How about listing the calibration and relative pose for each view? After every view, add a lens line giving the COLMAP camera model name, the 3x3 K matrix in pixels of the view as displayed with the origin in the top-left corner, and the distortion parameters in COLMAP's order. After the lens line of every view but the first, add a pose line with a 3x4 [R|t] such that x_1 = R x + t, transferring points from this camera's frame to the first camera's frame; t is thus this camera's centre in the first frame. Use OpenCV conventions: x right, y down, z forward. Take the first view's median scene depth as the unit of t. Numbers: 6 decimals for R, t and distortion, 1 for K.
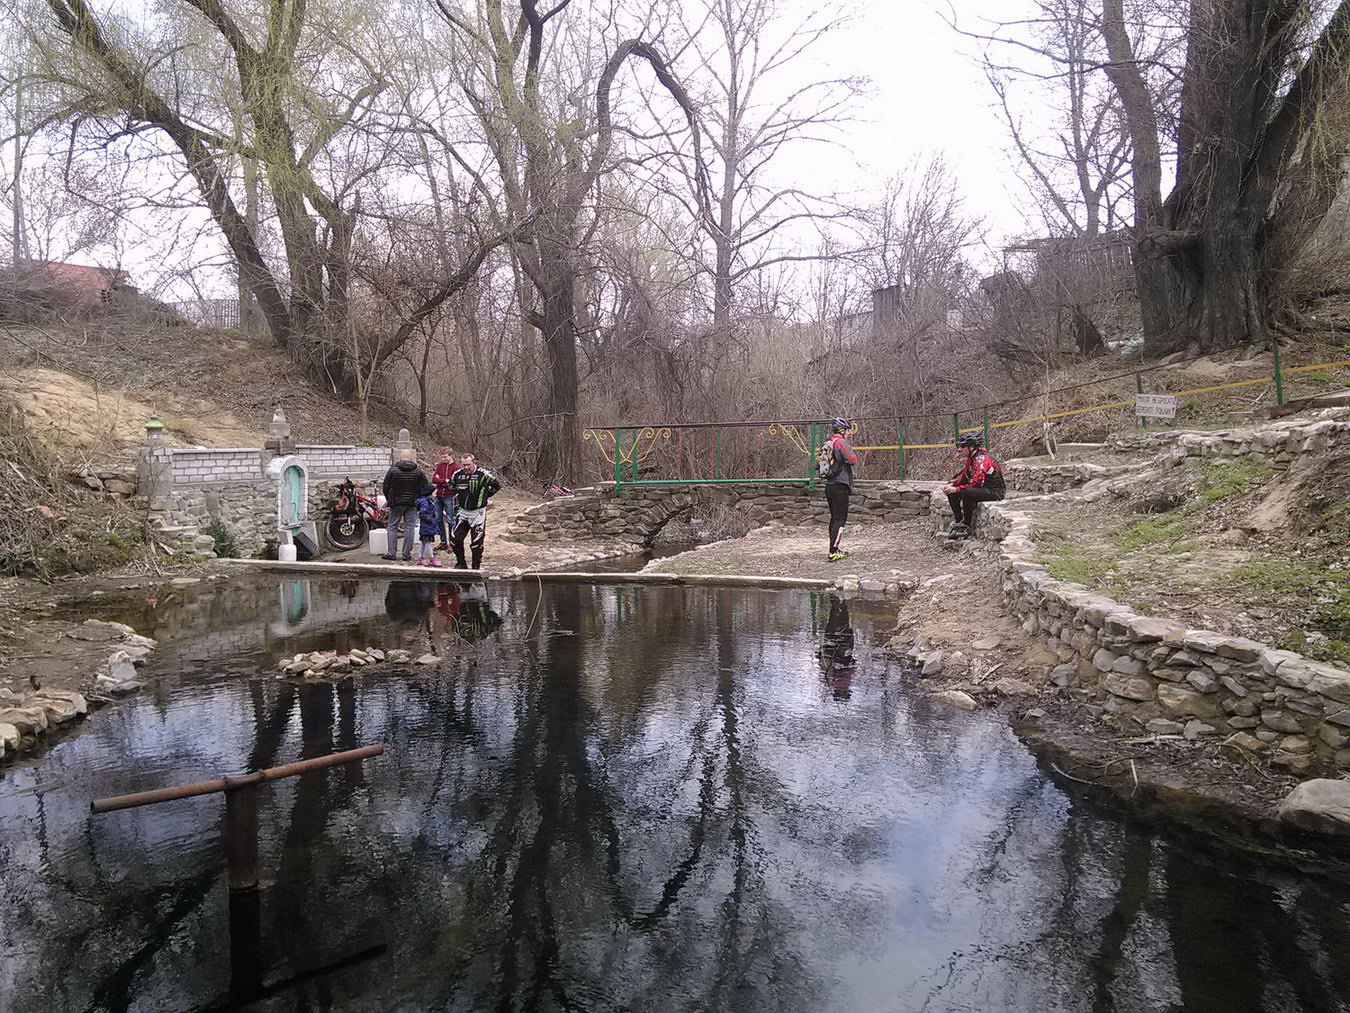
lens RADIAL K [[1111.8, 0, 651.7], [0, 1111.8, 487.7], [0, 0, 1]] dist [0.012258, -0.007513]
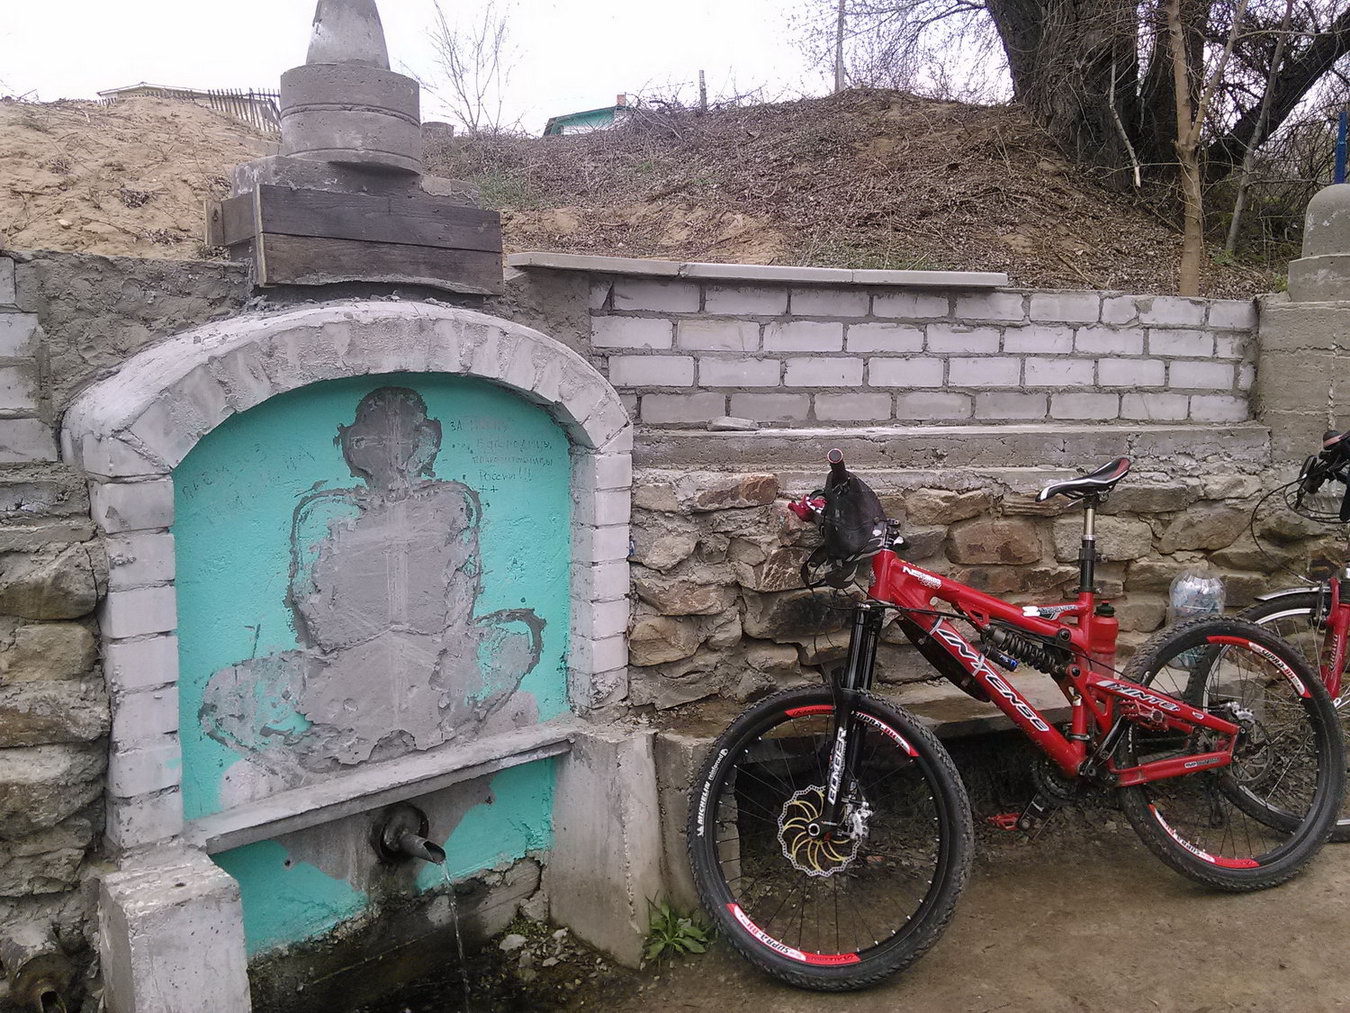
lens RADIAL K [[1111.8, 0, 651.7], [0, 1111.8, 487.7], [0, 0, 1]] dist [0.012258, -0.007513]
pose [[0.713528, 0.052287, -0.698673, -0.209921], [-0.023202, 0.998428, 0.051025, -0.013802], [0.700243, -0.020197, 0.713619, 0.960074]]
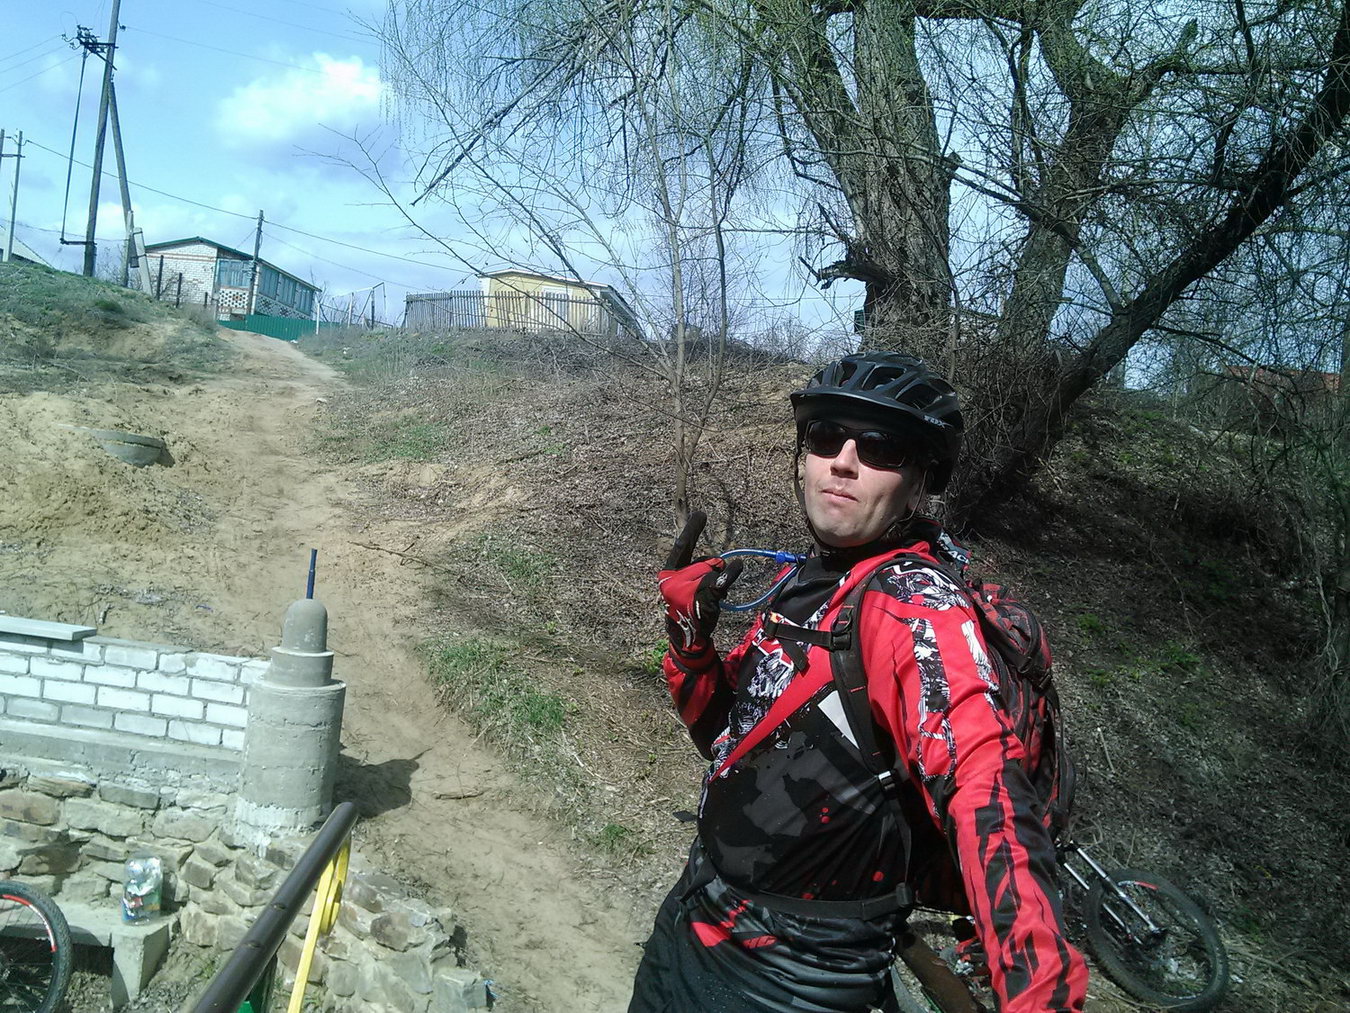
lens RADIAL K [[1111.8, 0, 651.7], [0, 1111.8, 487.7], [0, 0, 1]] dist [0.012258, -0.007513]
pose [[0.415921, 0.018057, -0.909221, 0.043957], [-0.150216, 0.987433, -0.049106, -0.092417], [0.896908, 0.157004, 0.413407, 1.158343]]
